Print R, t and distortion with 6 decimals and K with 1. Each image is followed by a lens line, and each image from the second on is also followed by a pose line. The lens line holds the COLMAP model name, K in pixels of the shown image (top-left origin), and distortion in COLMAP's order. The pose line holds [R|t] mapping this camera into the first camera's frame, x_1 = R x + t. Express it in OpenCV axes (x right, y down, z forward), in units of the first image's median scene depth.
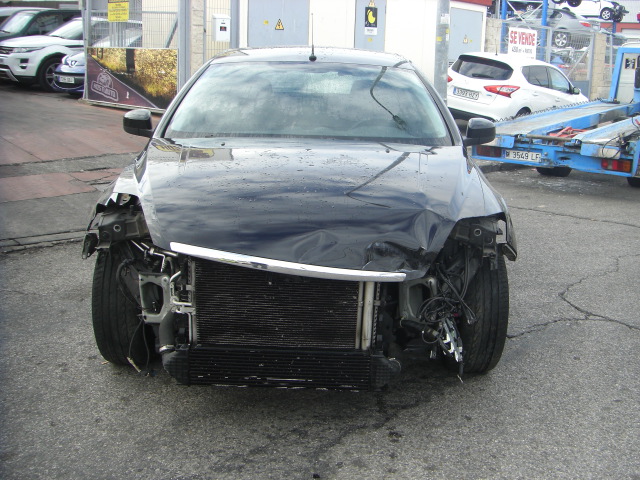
lens RADIAL K [[716.1, 0, 359.0], [0, 716.1, 240.1], [0, 0, 1]] dist [-0.151422, 0.072323]
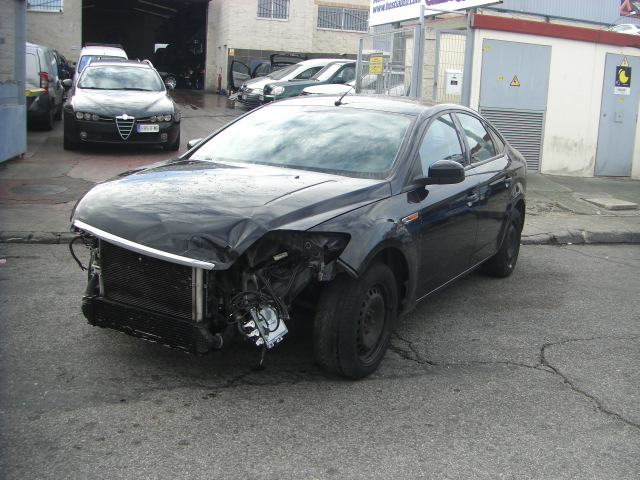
lens RADIAL K [[716.1, 0, 359.0], [0, 716.1, 240.1], [0, 0, 1]] dist [-0.151422, 0.072323]
pose [[0.879000, 0.110185, -0.463917, 0.806141], [-0.145947, 0.988410, -0.041773, 0.017927], [0.453937, 0.104426, 0.884893, -0.014355]]
